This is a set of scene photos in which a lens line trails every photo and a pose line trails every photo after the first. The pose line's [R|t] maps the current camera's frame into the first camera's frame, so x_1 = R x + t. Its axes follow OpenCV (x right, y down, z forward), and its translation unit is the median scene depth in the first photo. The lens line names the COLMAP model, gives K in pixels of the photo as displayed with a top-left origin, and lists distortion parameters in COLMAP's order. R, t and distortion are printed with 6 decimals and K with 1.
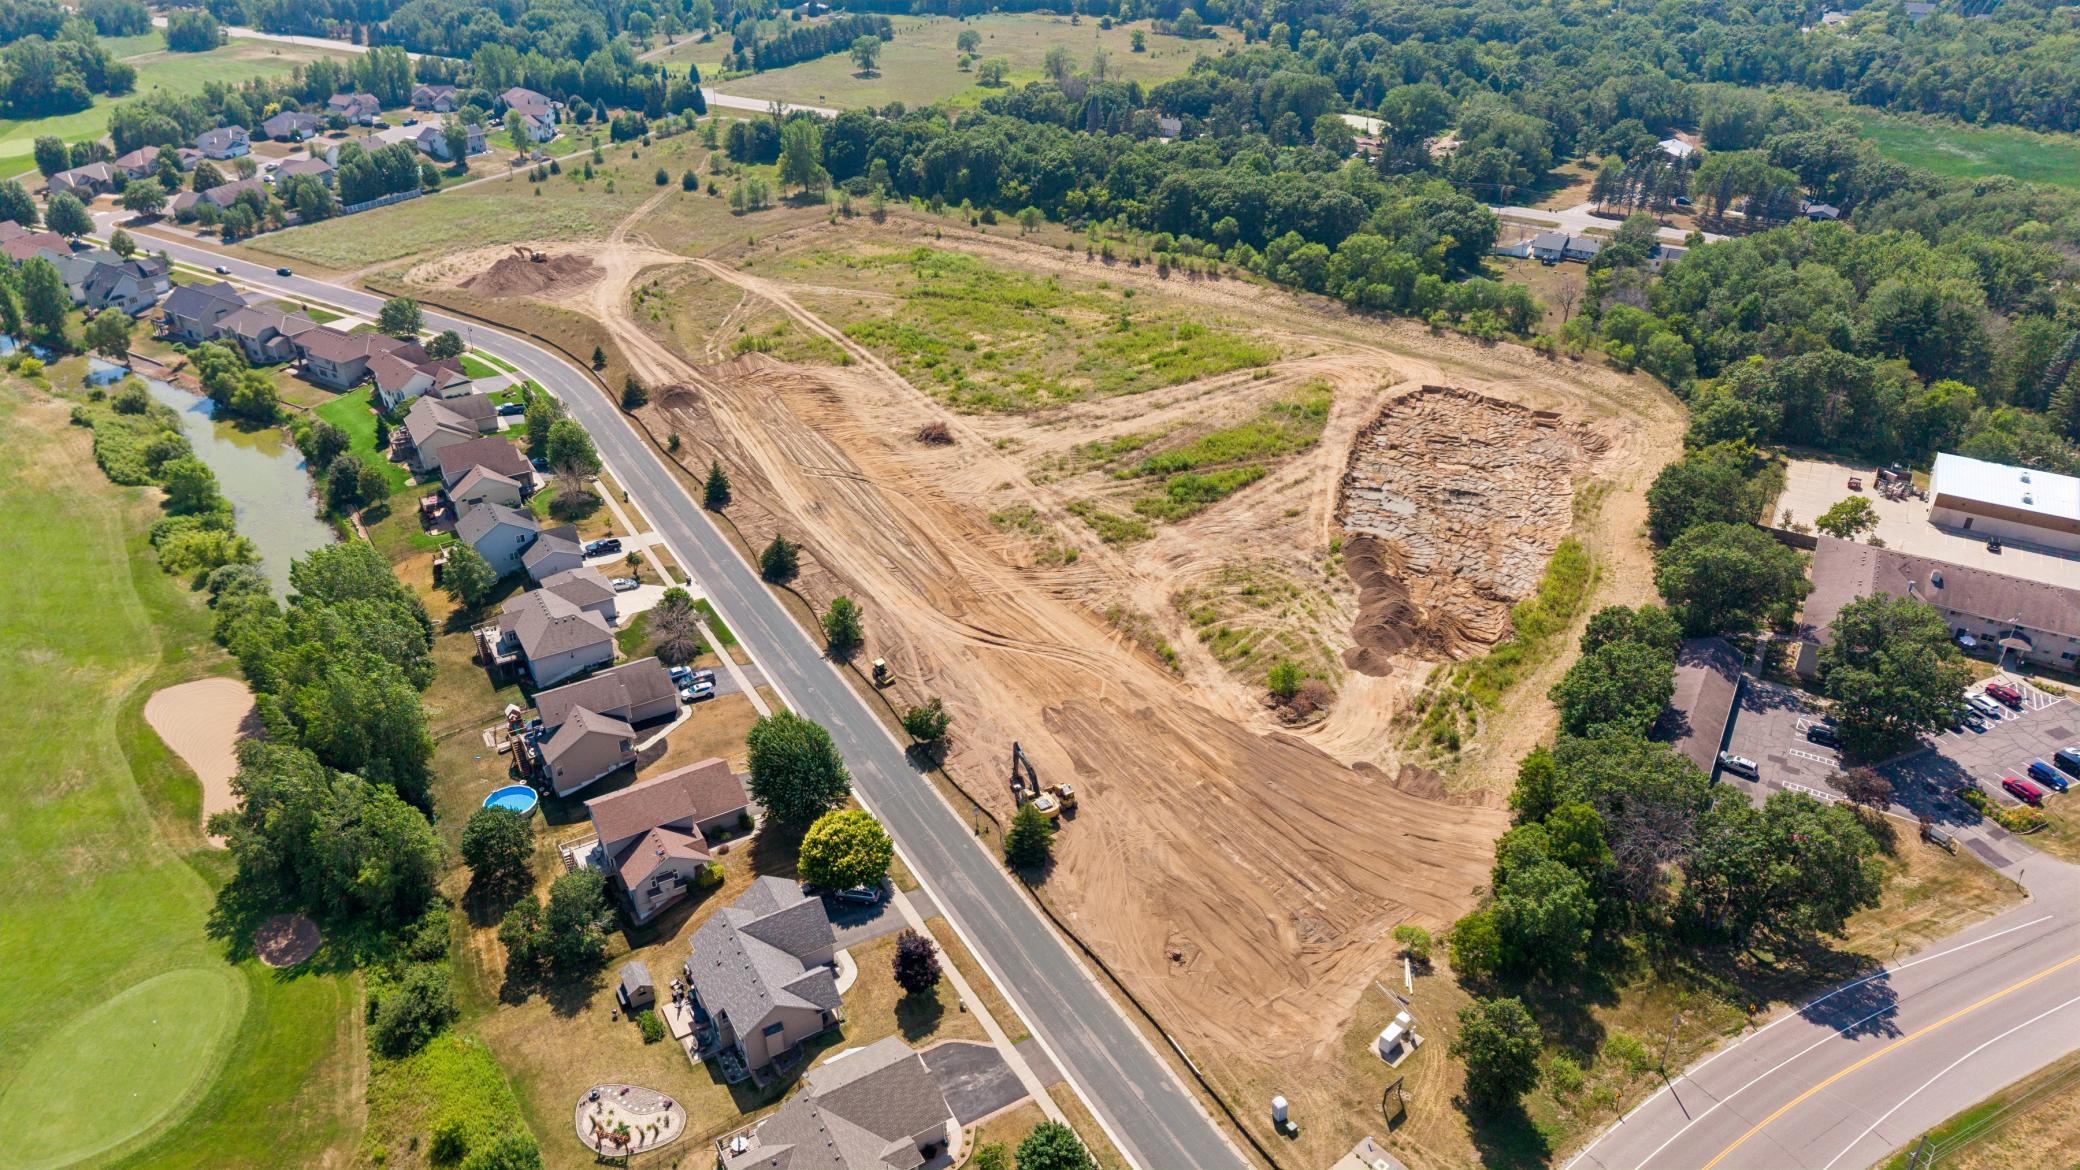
lens RADIAL K [[1392.0, 0, 1031.8], [0, 1392.0, 580.8], [0, 0, 1]] dist [0.032174, -0.036433]
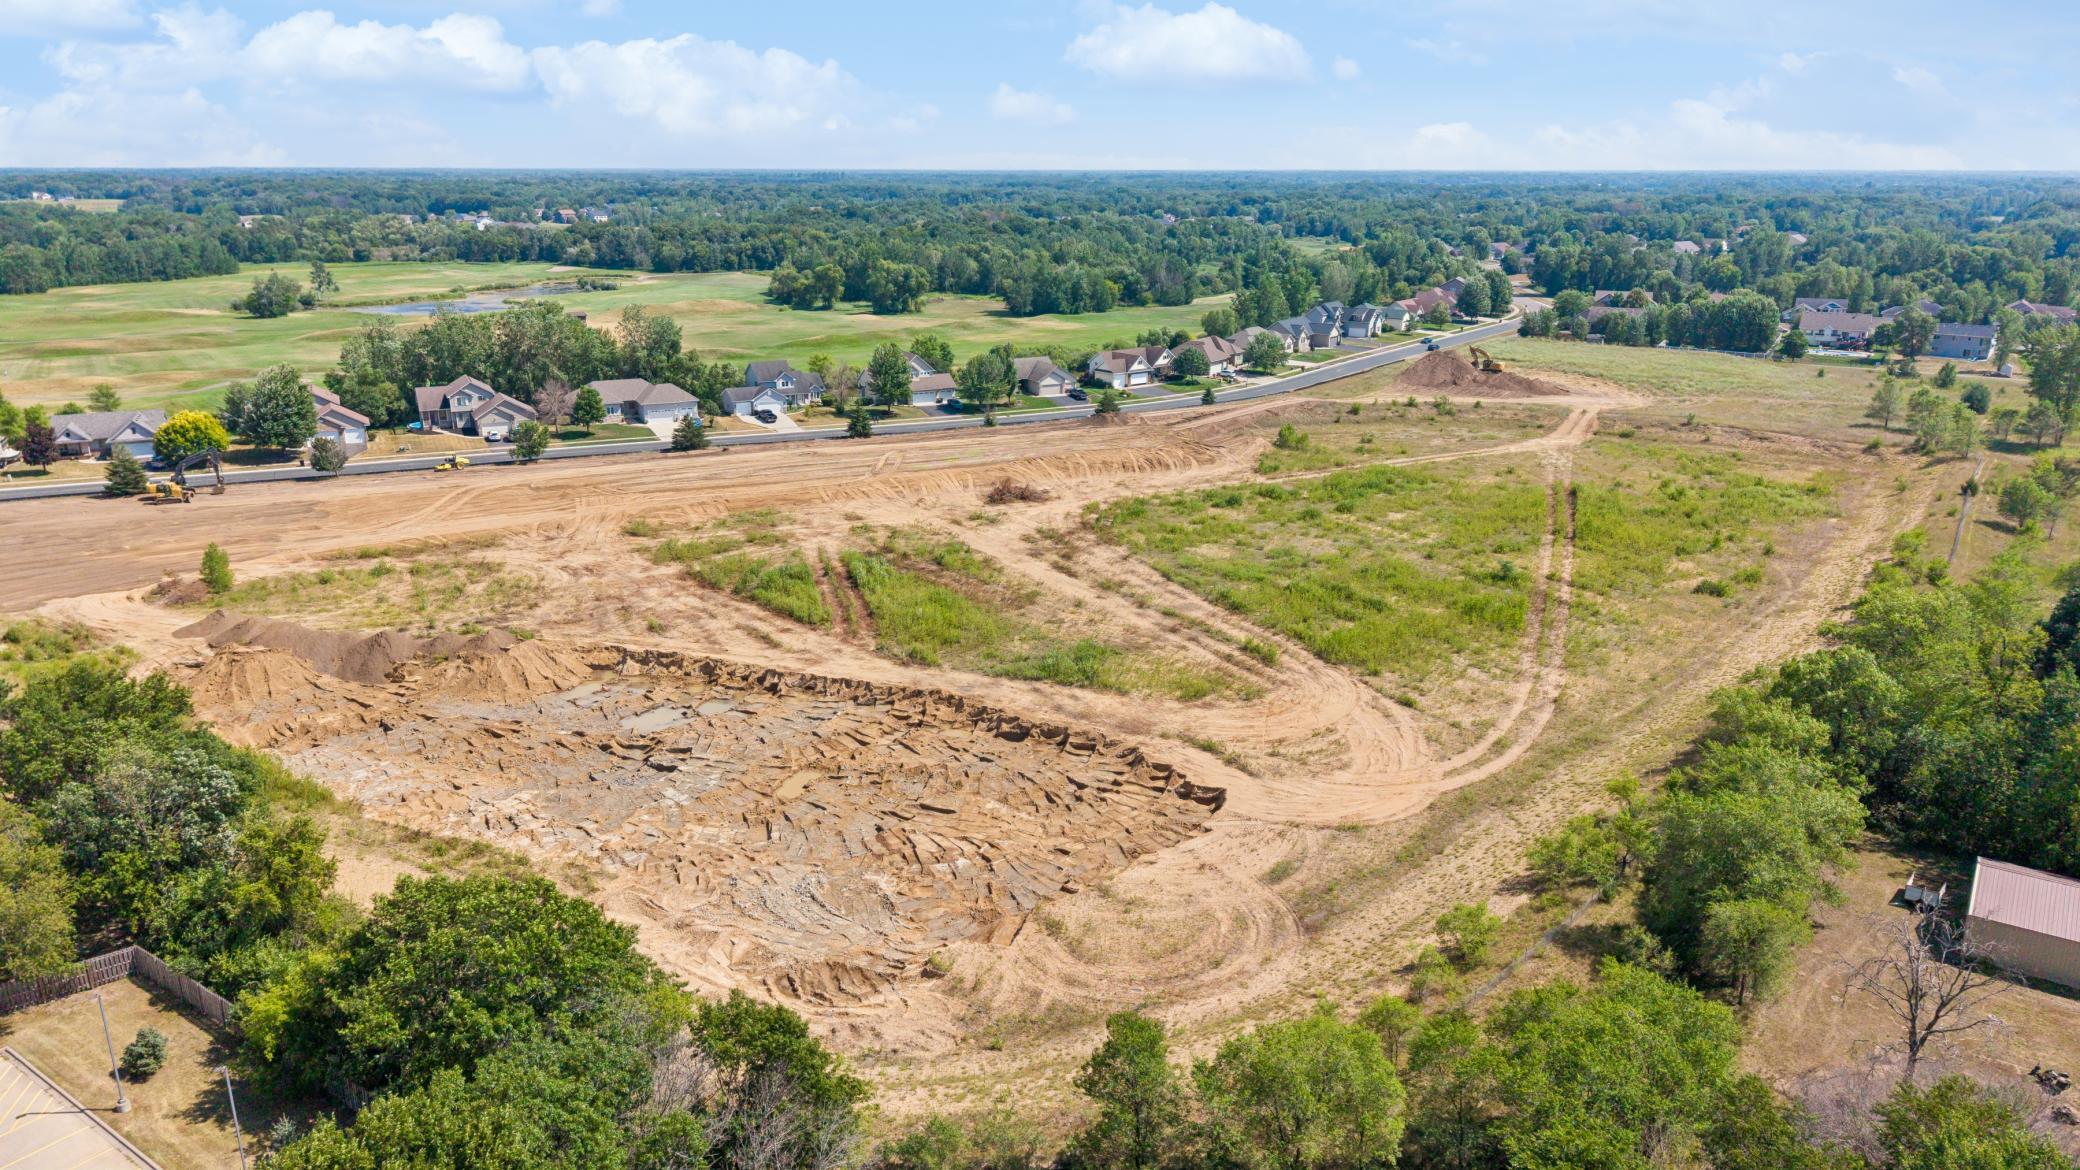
lens RADIAL K [[1392.0, 0, 1031.8], [0, 1392.0, 625.5], [0, 0, 1]] dist [0.032174, -0.036433]
pose [[-0.070764, 0.314264, -0.946694, 0.745113], [-0.502873, 0.808403, 0.305946, -0.314841], [0.861459, 0.497717, 0.100829, 1.069431]]
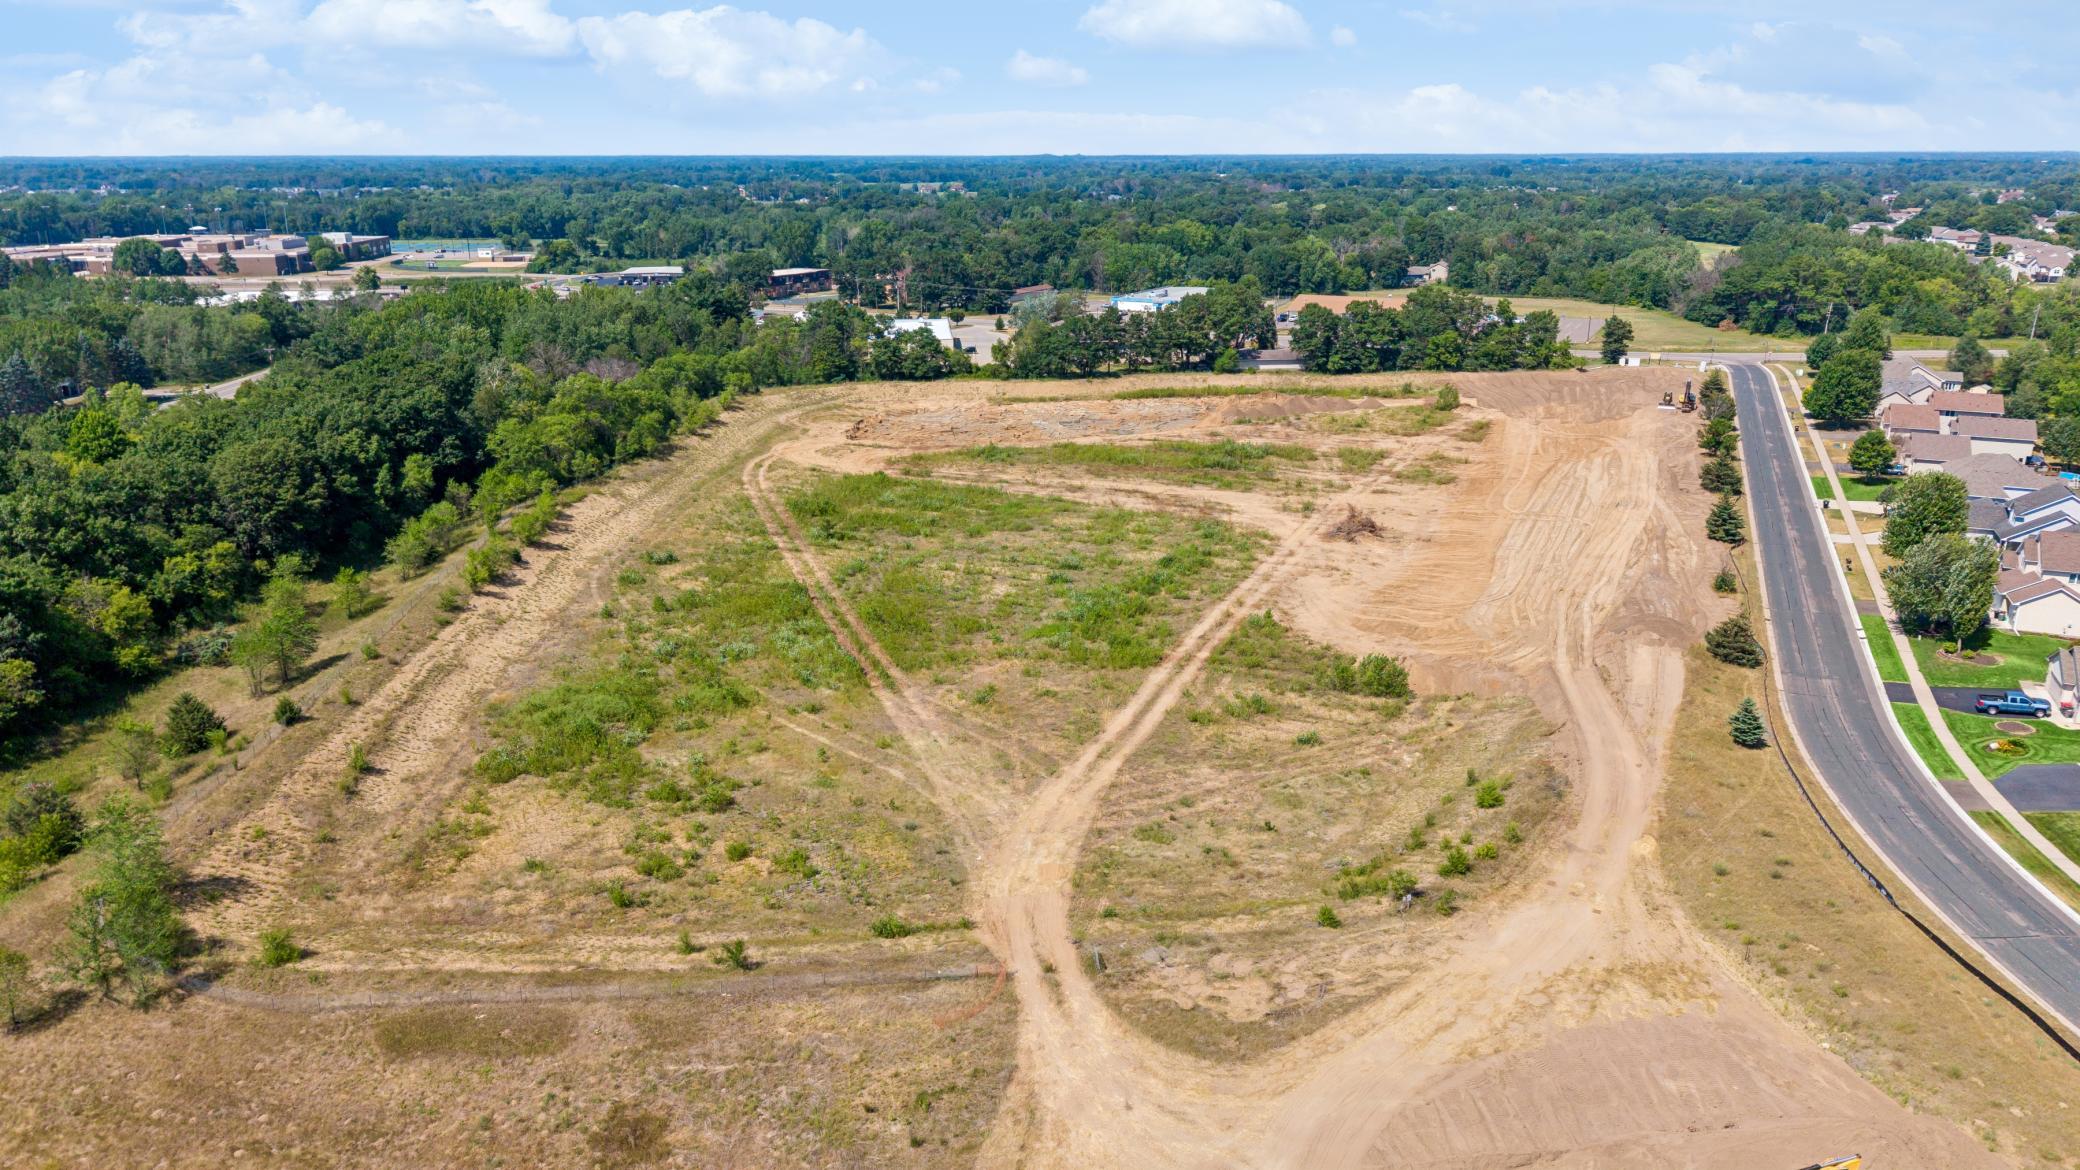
lens RADIAL K [[1392.0, 0, 1040.7], [0, 1392.0, 582.0], [0, 0, 1]] dist [0.032174, -0.036433]
pose [[-0.586192, -0.232455, 0.776108, -0.594479], [0.414395, 0.737132, 0.533773, -0.591542], [-0.696172, 0.634509, -0.335772, 1.515862]]
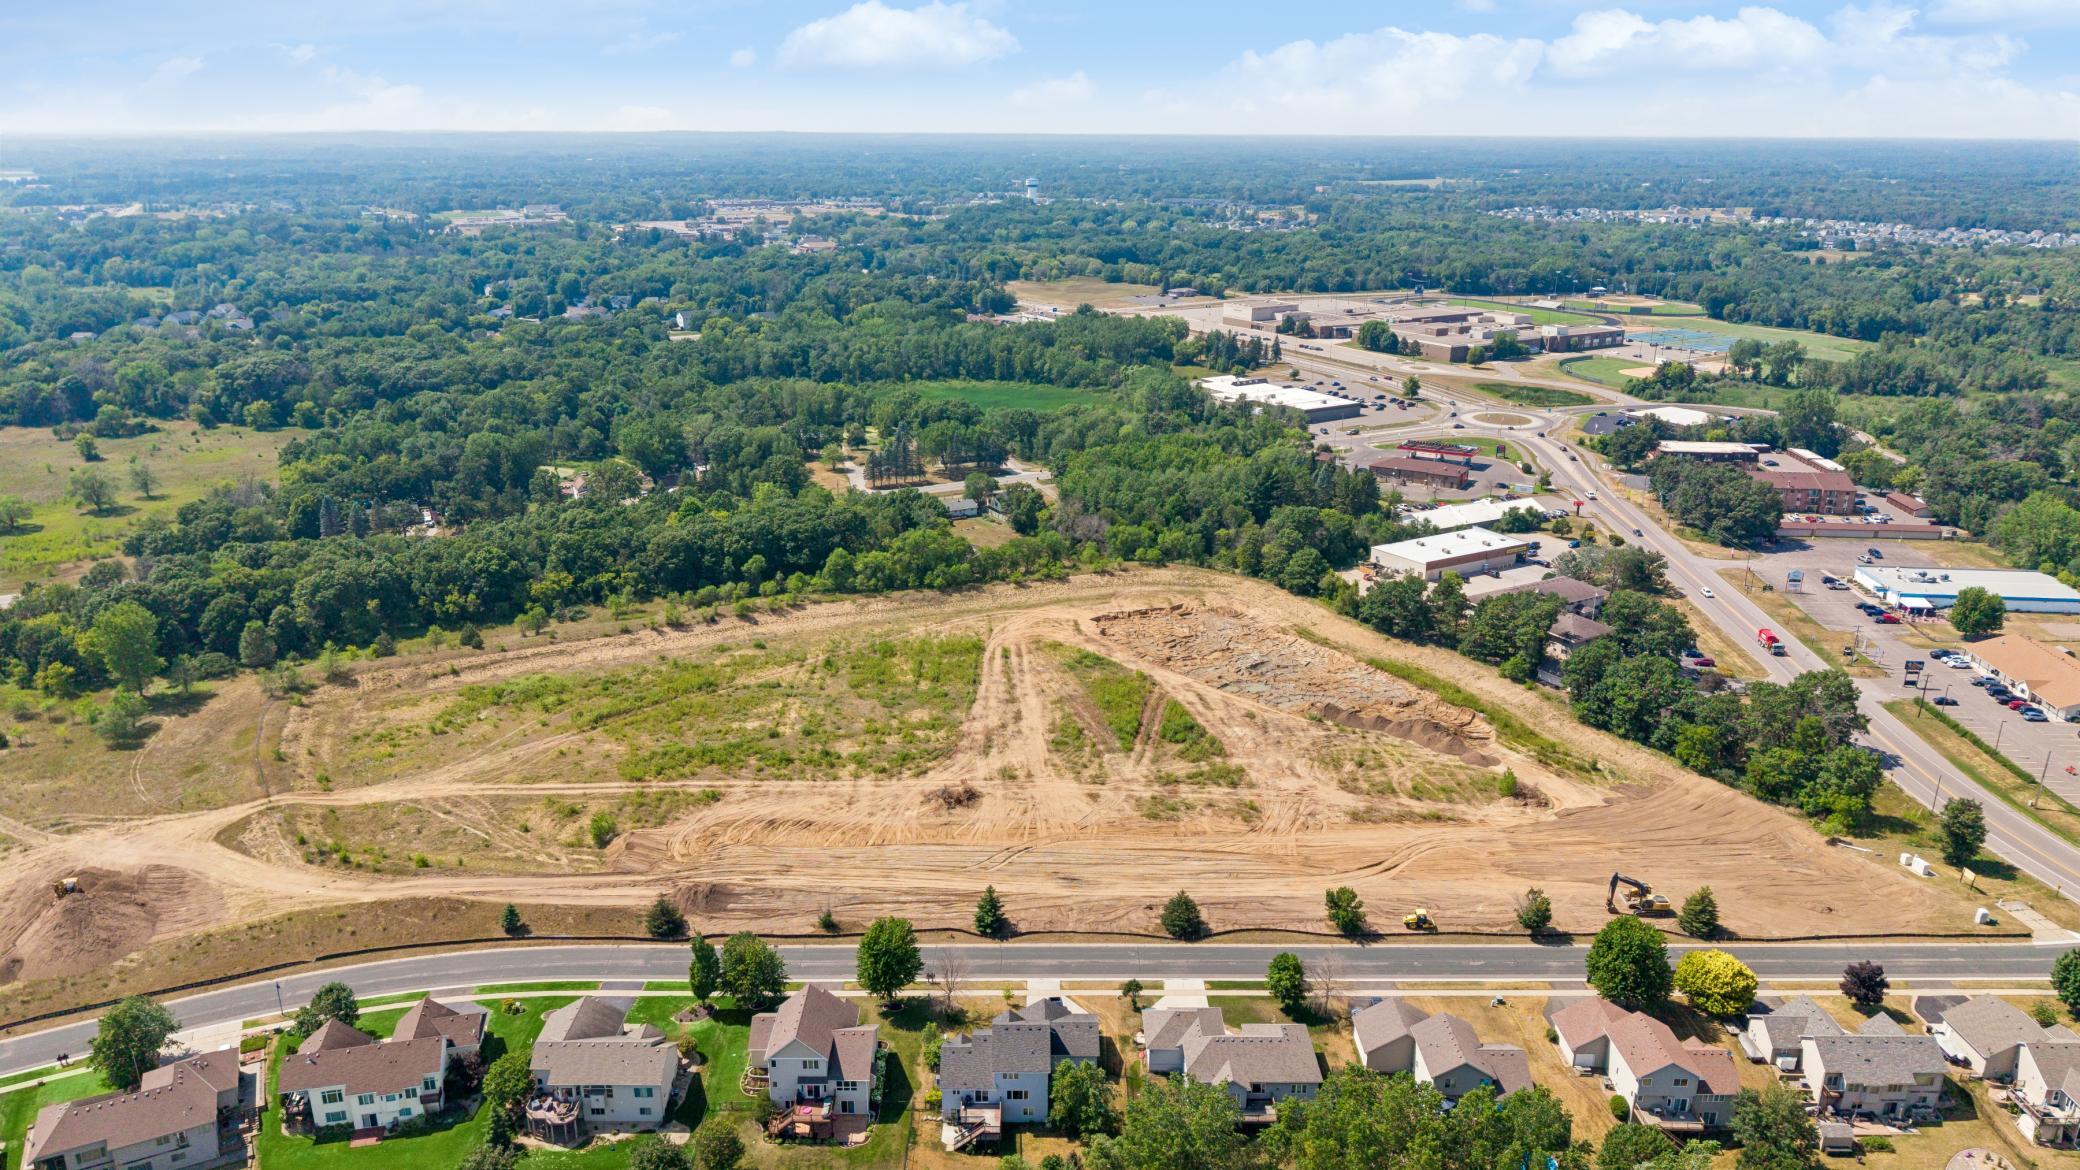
lens RADIAL K [[1386.9, 0, 1042.1], [0, 1386.9, 587.8], [0, 0, 1]] dist [0.038049, 0.000658]
pose [[0.500651, -0.263364, 0.824614, -0.859582], [0.430959, 0.901984, 0.026424, -0.255998], [-0.750748, 0.342145, 0.565079, 0.414175]]
